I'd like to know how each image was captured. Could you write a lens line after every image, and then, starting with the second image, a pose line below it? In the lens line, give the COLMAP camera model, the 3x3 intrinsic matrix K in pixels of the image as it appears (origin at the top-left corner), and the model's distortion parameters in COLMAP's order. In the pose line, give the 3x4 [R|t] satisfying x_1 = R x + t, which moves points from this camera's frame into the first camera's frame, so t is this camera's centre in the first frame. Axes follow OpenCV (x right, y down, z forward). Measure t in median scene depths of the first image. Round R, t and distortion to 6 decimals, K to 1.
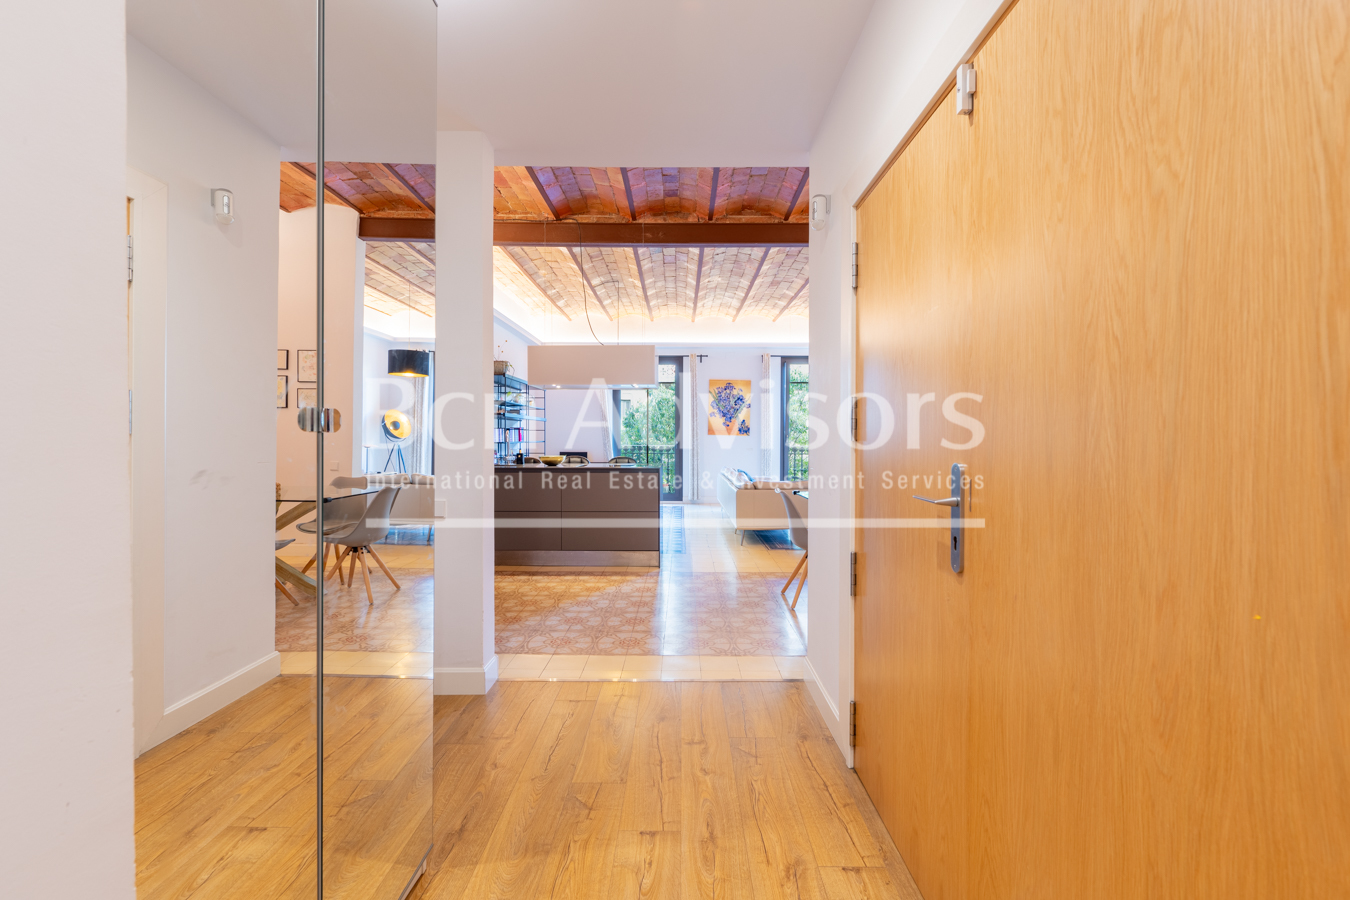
lens RADIAL K [[573.9, 0, 674.6], [0, 573.9, 445.3], [0, 0, 1]] dist [0.013002, 0.000194]
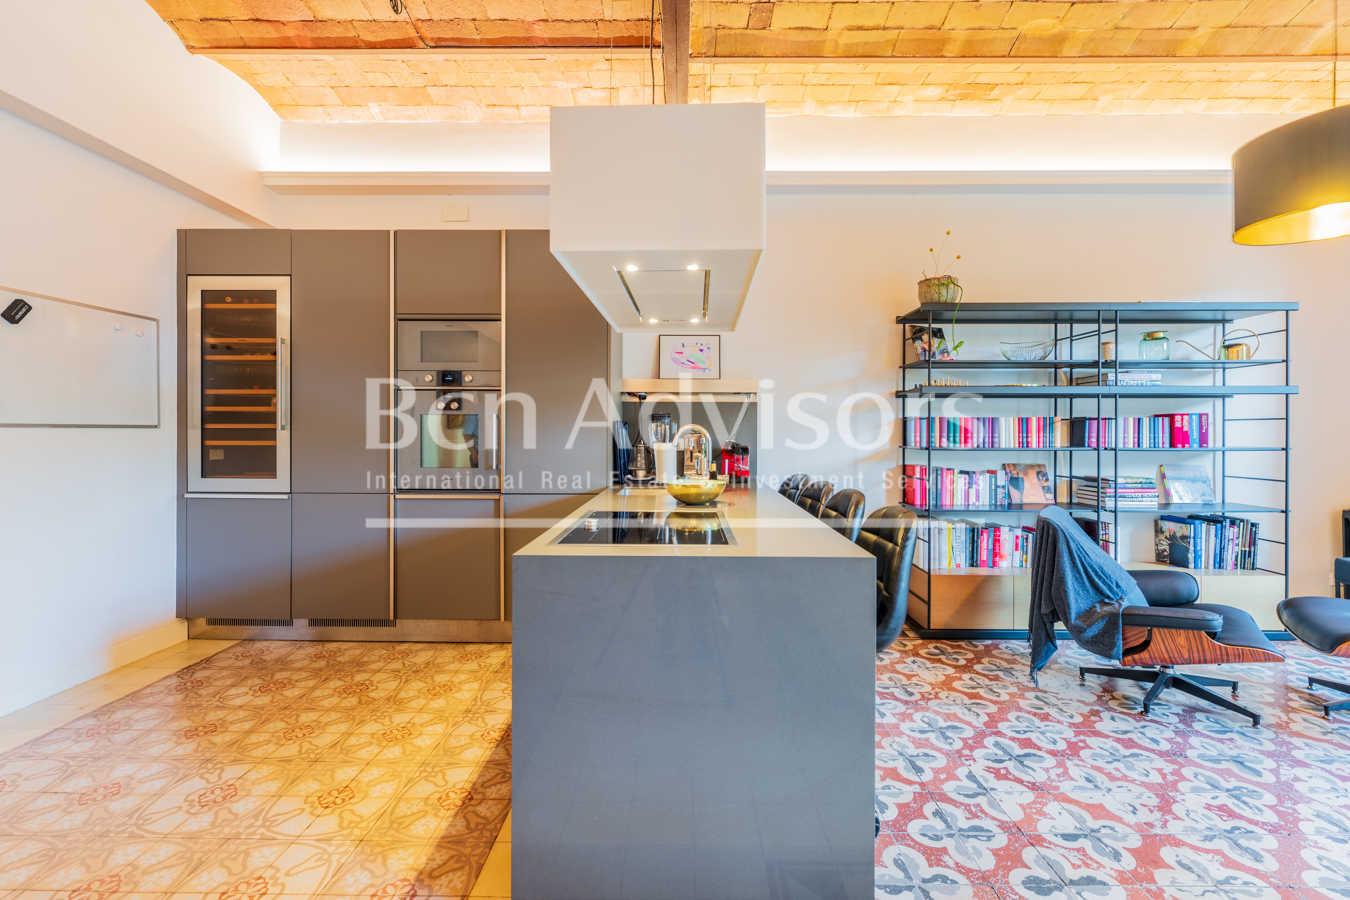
lens RADIAL K [[572.2, 0, 678.1], [0, 572.2, 431.0], [0, 0, 1]] dist [0.001677, 0.000553]
pose [[0.000159, 0.003548, -0.999994, 0.126505], [-0.013835, 0.999898, 0.003546, -0.012247], [0.999904, 0.013834, 0.000208, 0.558699]]
